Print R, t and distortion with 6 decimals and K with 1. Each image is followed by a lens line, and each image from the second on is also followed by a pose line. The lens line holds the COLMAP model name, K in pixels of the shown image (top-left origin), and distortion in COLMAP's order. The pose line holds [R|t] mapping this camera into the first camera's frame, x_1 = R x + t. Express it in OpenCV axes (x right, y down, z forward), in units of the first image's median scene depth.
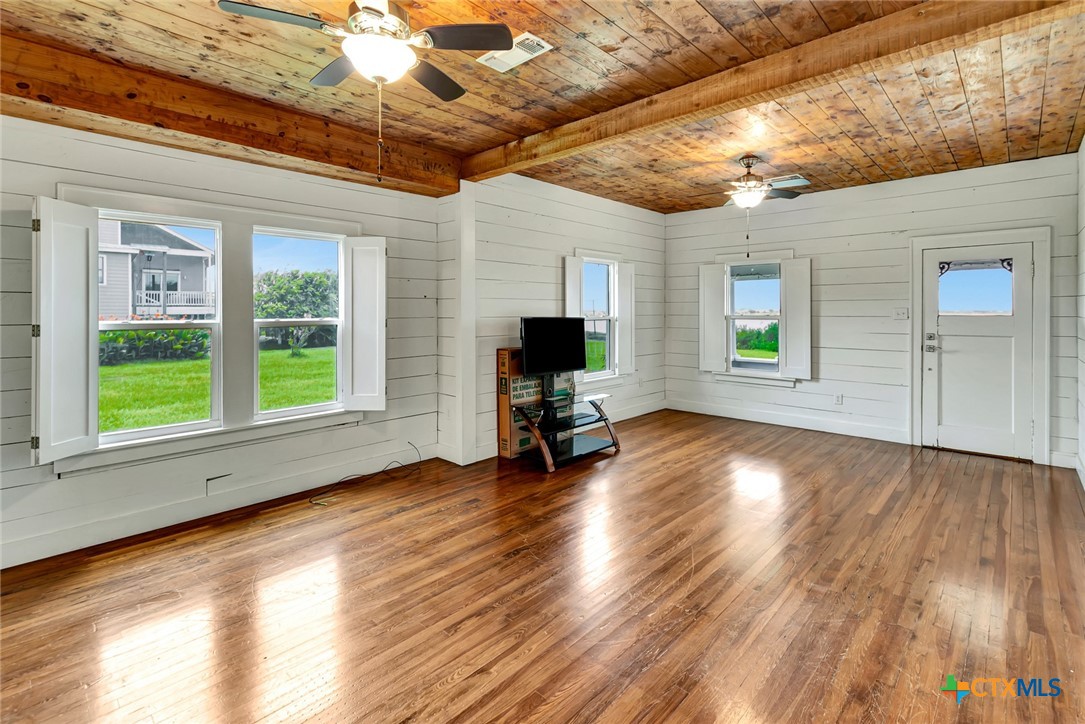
lens RADIAL K [[500.3, 0, 542.0], [0, 500.3, 312.3], [0, 0, 1]] dist [0.001738, -0.000129]
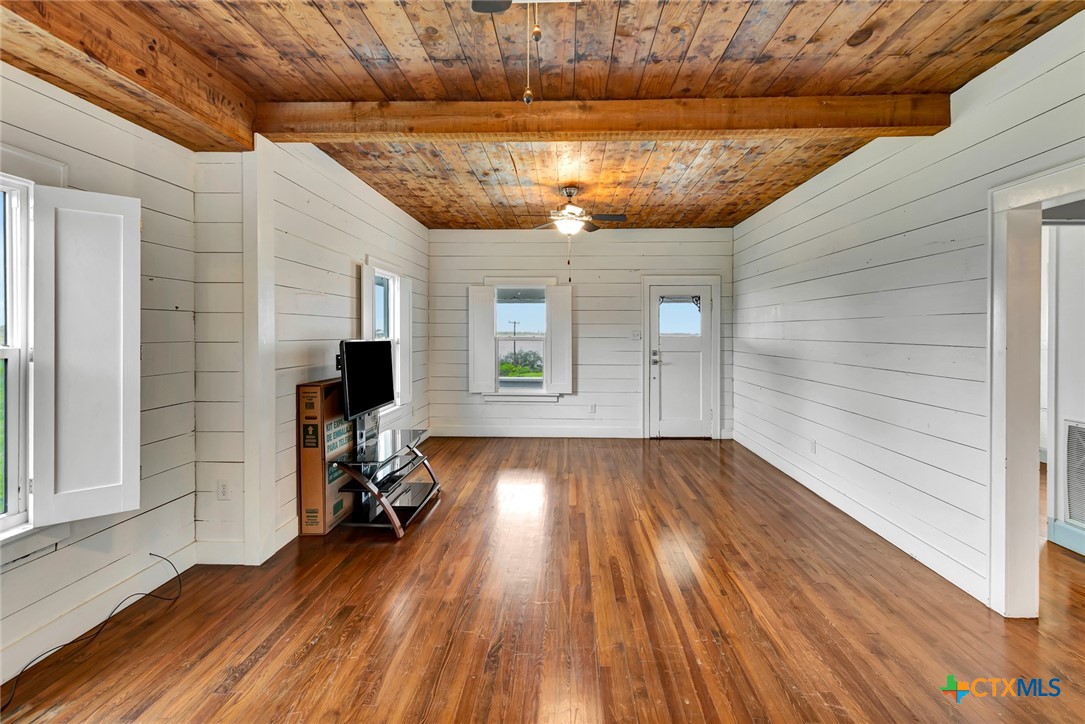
lens RADIAL K [[489.6, 0, 551.4], [0, 489.6, 332.6], [0, 0, 1]] dist [0.002749, -0.000074]
pose [[0.748086, 0.003216, 0.663594, -0.292829], [-0.002140, 0.999995, -0.002433, -0.000417], [-0.663598, 0.000400, 0.748089, 0.249207]]
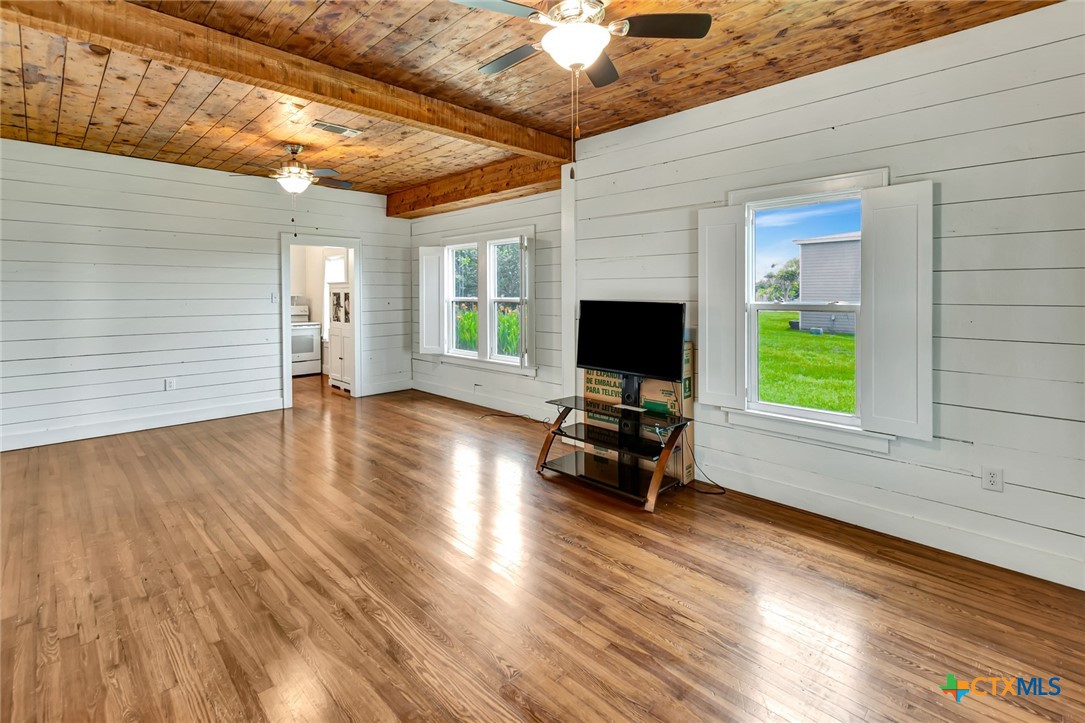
lens RADIAL K [[504.4, 0, 538.9], [0, 504.4, 286.9], [0, 0, 1]] dist [0.002364, 0.000762]
pose [[-0.031155, -0.006086, -0.999496, 0.864096], [-0.002352, 0.999979, -0.006015, -0.008172], [0.999512, 0.002164, -0.031168, 0.954347]]
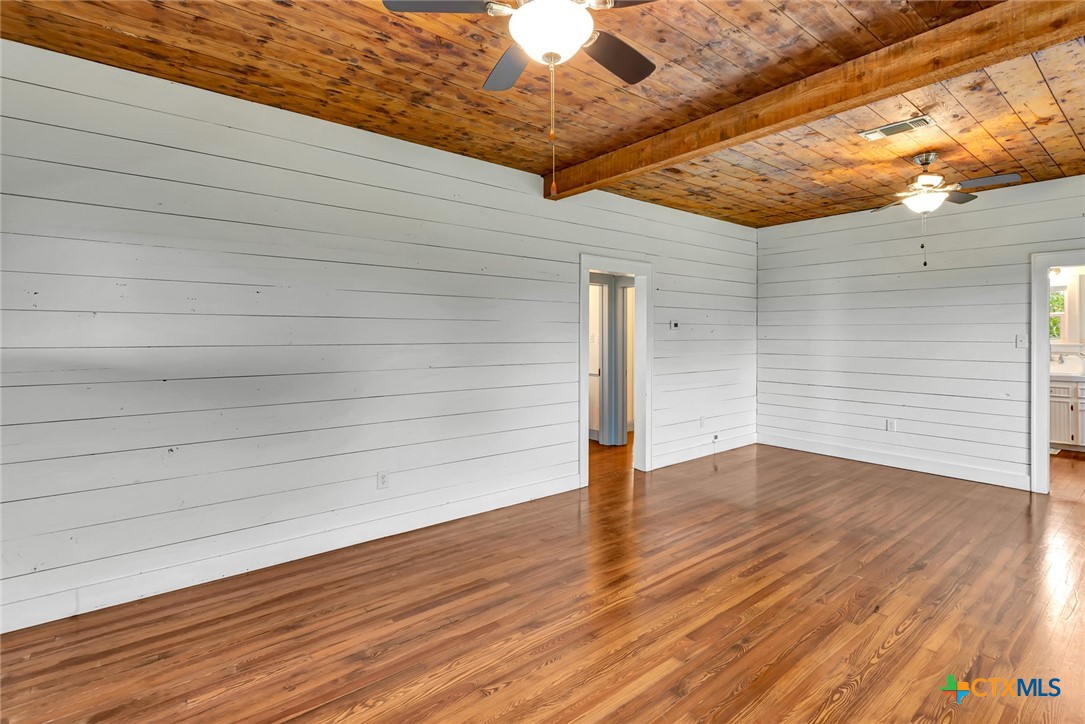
lens RADIAL K [[515.1, 0, 558.0], [0, 515.1, 312.2], [0, 0, 1]] dist [0.001068, 0.000132]
pose [[-0.992842, 0.006663, 0.119252, 0.349826], [0.001922, 0.999205, -0.039821, -0.004694], [-0.119423, -0.039307, -0.992065, 1.356064]]
